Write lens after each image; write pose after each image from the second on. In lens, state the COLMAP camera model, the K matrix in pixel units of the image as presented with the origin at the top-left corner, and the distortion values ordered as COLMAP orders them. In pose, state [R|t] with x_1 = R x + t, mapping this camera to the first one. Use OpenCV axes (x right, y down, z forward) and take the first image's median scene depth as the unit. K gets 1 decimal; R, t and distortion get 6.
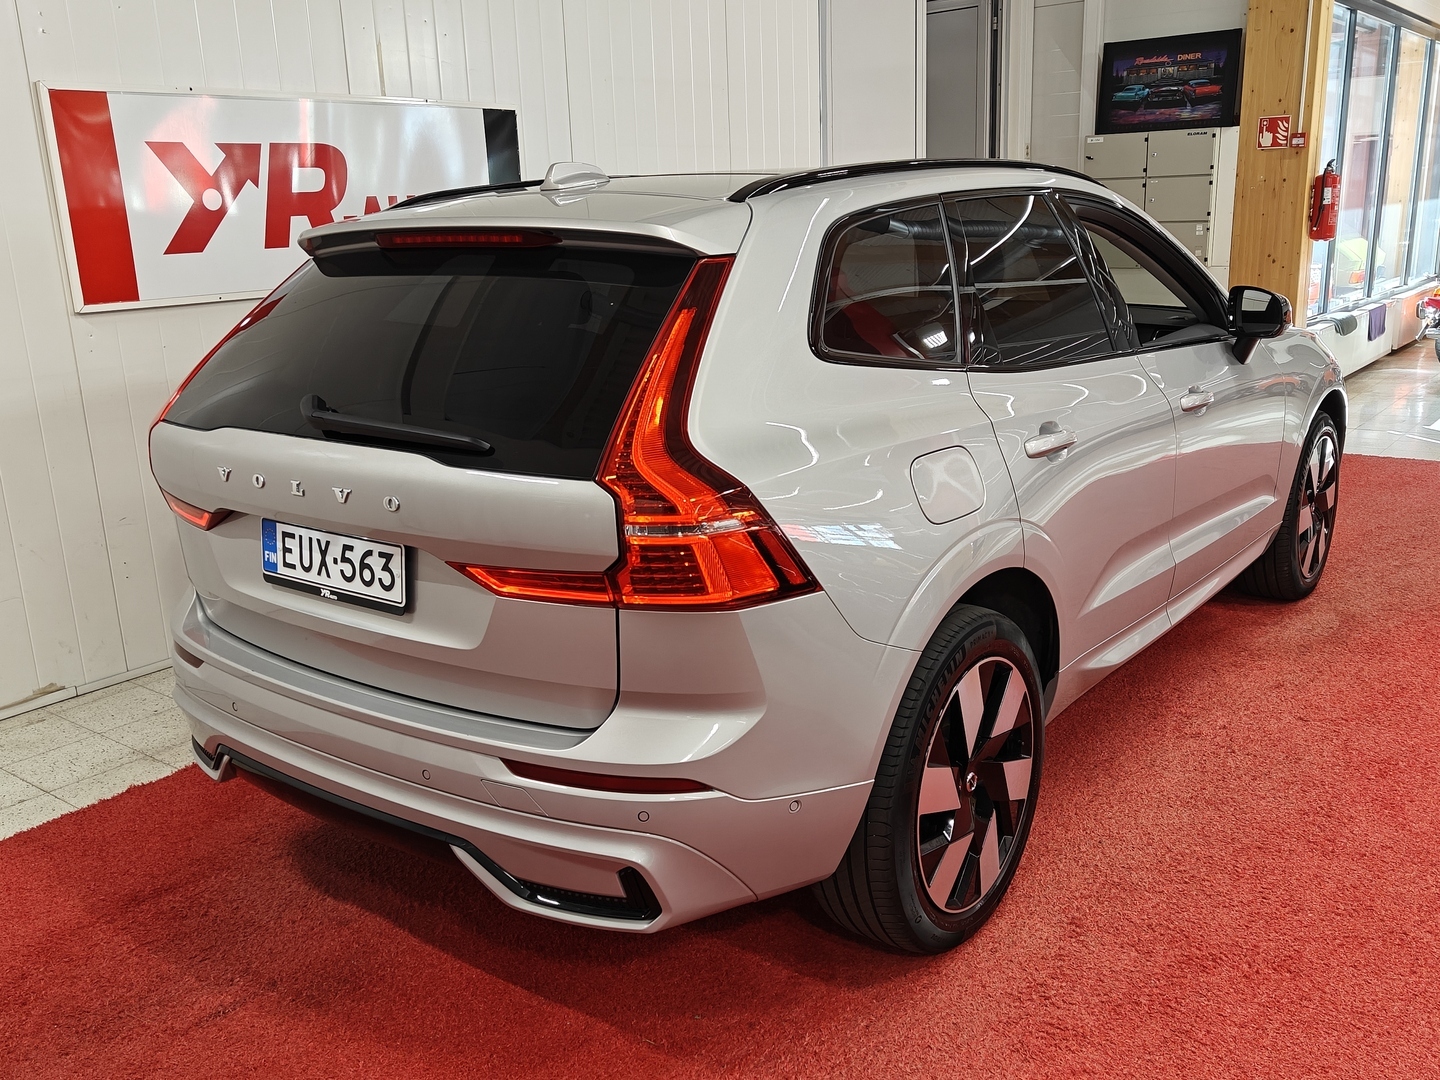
lens RADIAL K [[1281.9, 0, 720.0], [0, 1281.9, 540.0], [0, 0, 1]] dist [0.013815, 0.005807]
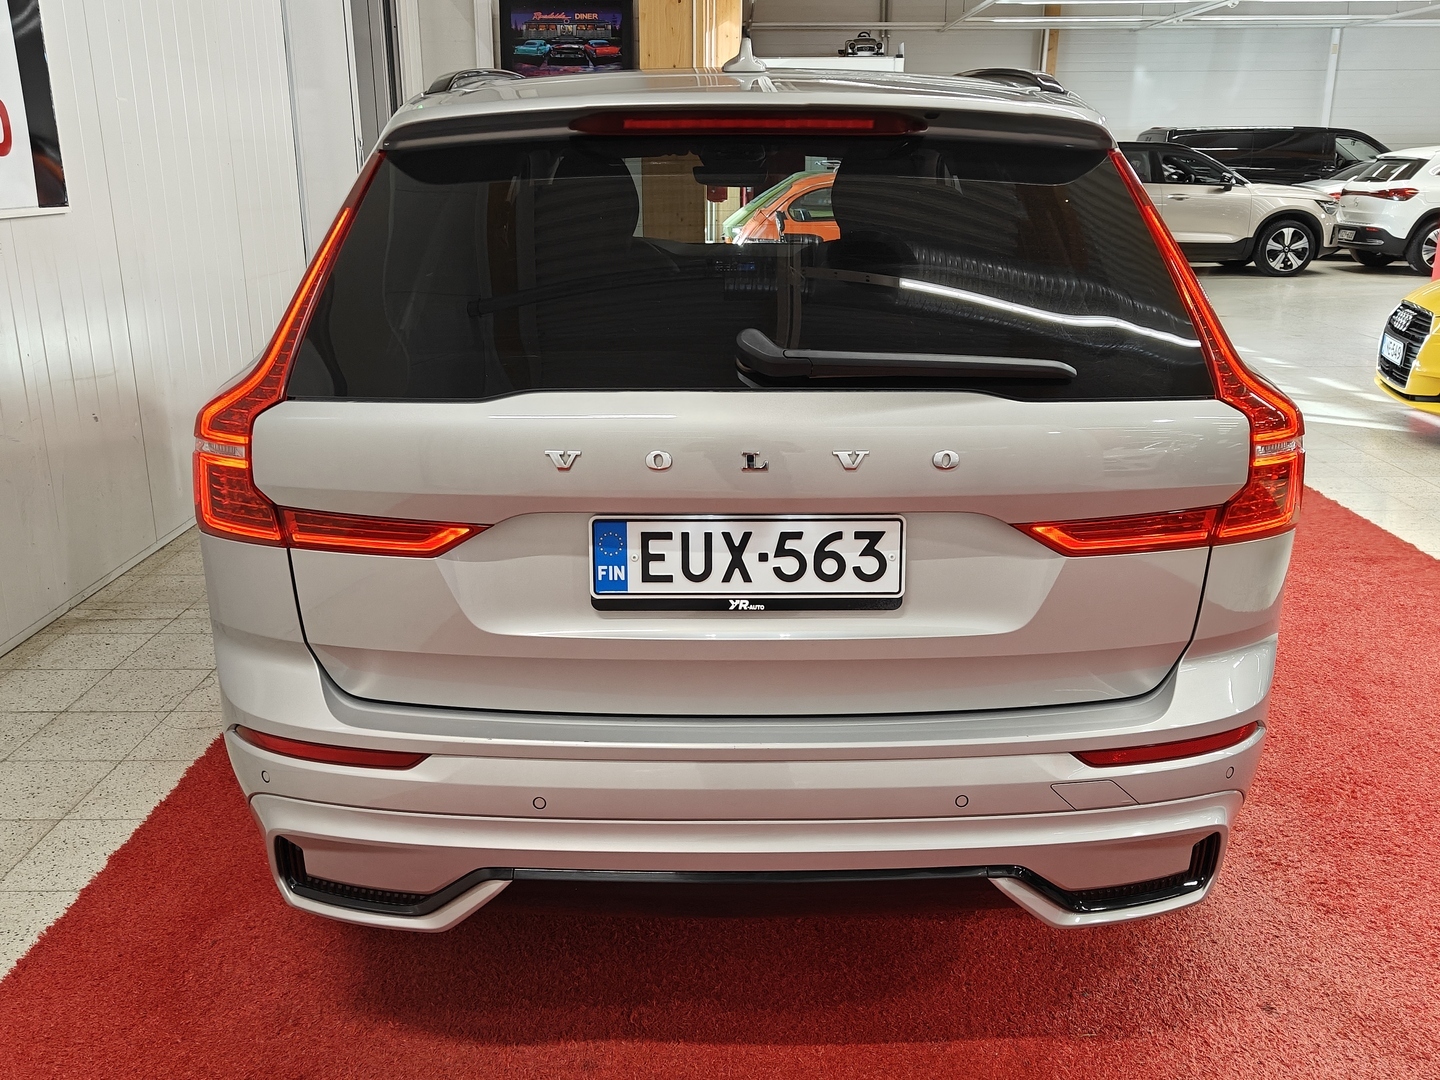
lens RADIAL K [[1269.3, 0, 751.5], [0, 1269.3, 526.1], [0, 0, 1]] dist [0.034158, -0.008219]
pose [[0.790200, -0.138234, 0.597055, -0.727718], [0.130085, 0.989862, 0.057013, -0.043116], [-0.598884, 0.032616, 0.800171, 0.417572]]
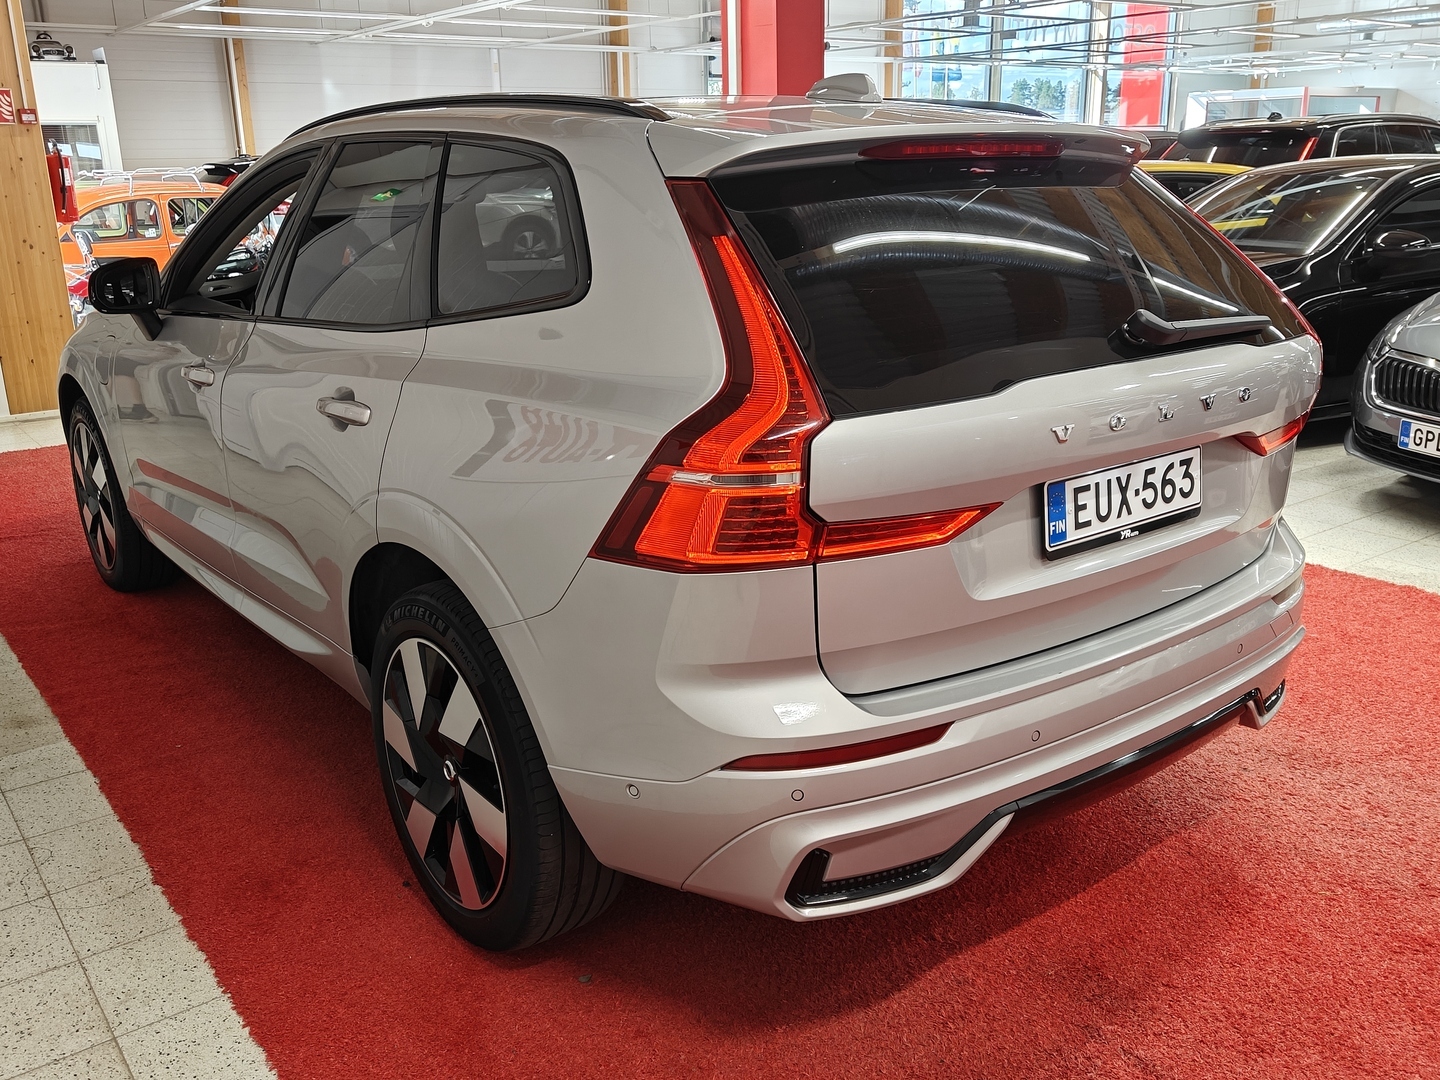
lens RADIAL K [[1281.9, 0, 720.0], [0, 1281.9, 540.0], [0, 0, 1]] dist [0.013815, 0.005807]
pose [[0.268428, -0.248174, 0.930783, -1.226983], [0.256792, 0.949714, 0.179165, -0.189886], [-0.928442, 0.190925, 0.318659, 0.979594]]
